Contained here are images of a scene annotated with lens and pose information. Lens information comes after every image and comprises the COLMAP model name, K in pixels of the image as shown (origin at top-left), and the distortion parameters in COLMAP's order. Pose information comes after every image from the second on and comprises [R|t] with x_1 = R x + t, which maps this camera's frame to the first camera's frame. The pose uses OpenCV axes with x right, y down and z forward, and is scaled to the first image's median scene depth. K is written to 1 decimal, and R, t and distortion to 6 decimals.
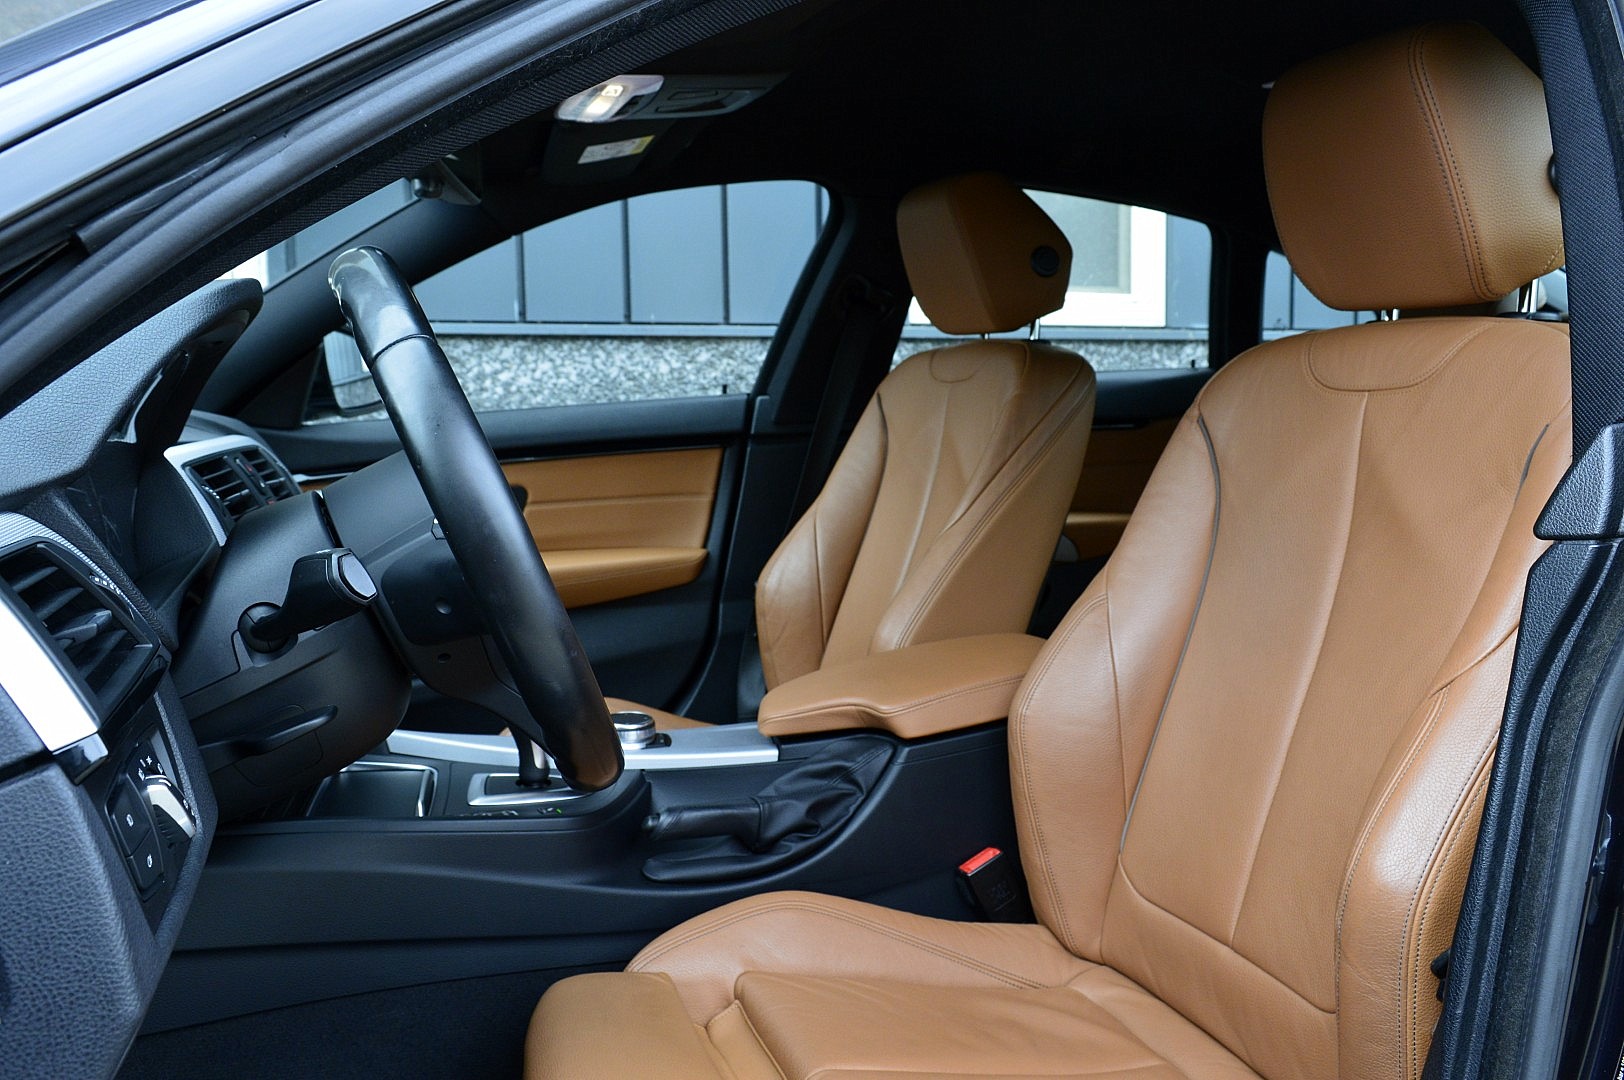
lens RADIAL K [[1264.5, 0, 812.0], [0, 1264.5, 540.0], [0, 0, 1]] dist [-0.009598, -0.010589]
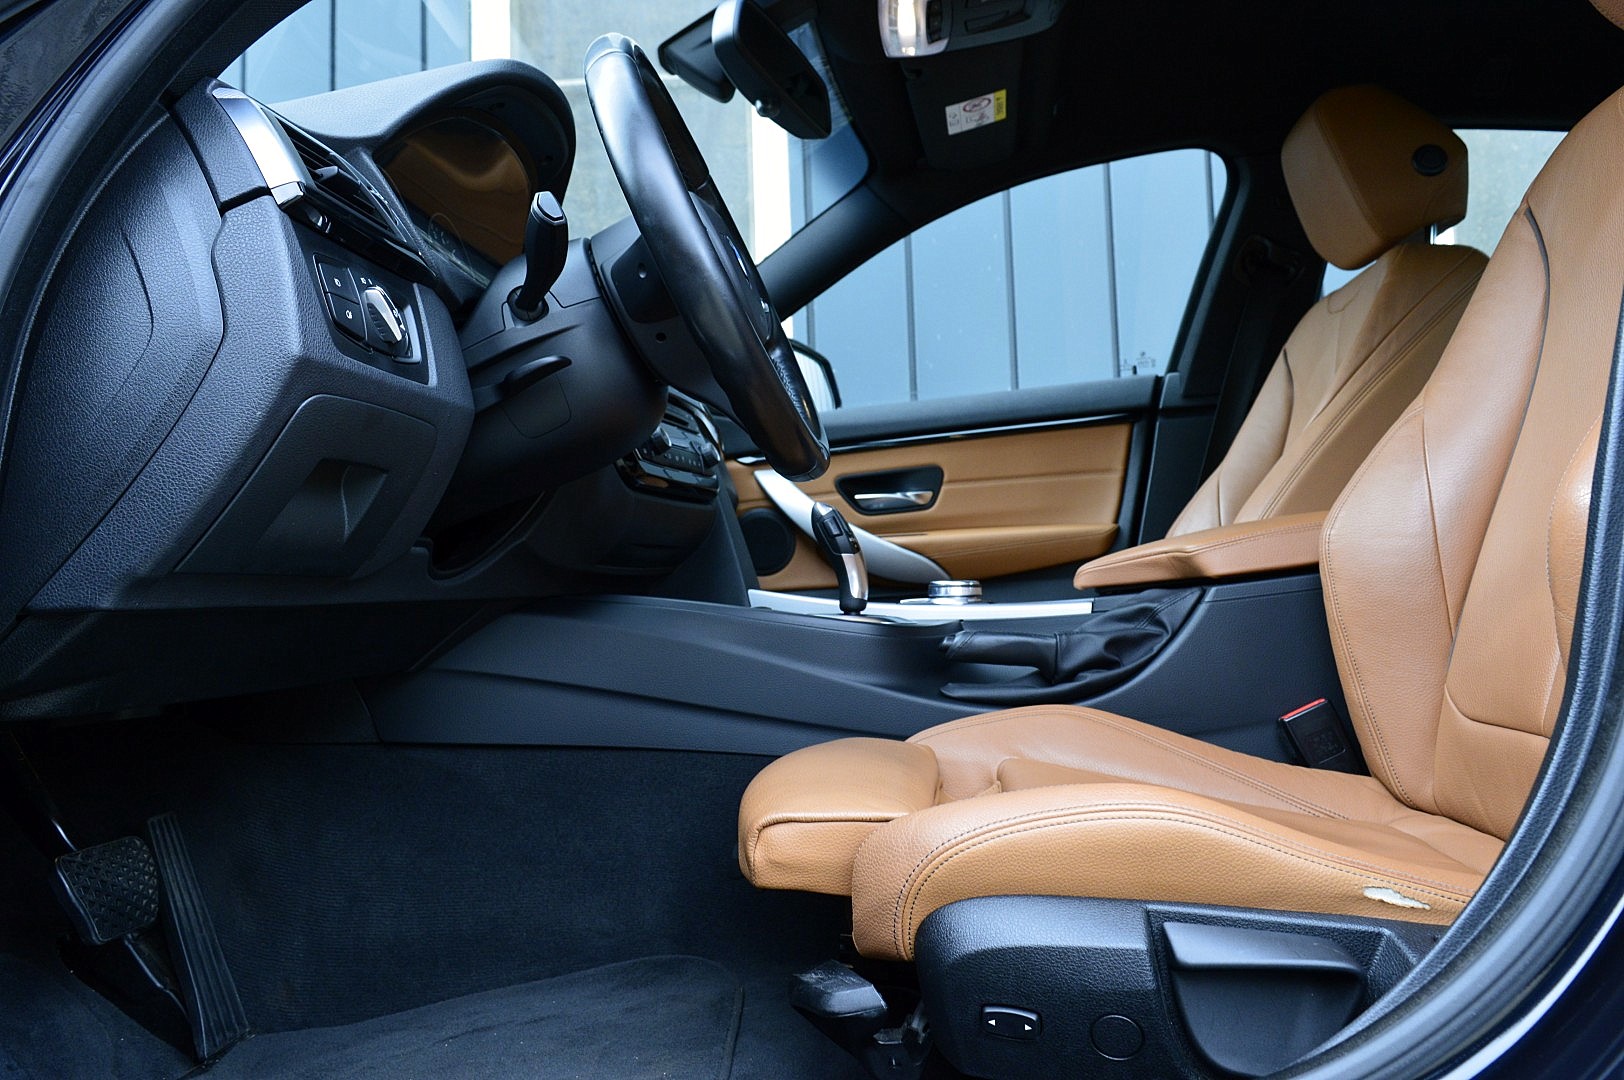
lens RADIAL K [[1264.5, 0, 812.0], [0, 1264.5, 540.0], [0, 0, 1]] dist [-0.009598, -0.010589]
pose [[0.896283, -0.042640, -0.441429, 0.225318], [-0.026798, 0.988341, -0.149881, 0.278957], [0.442673, 0.146165, 0.884690, -0.001310]]
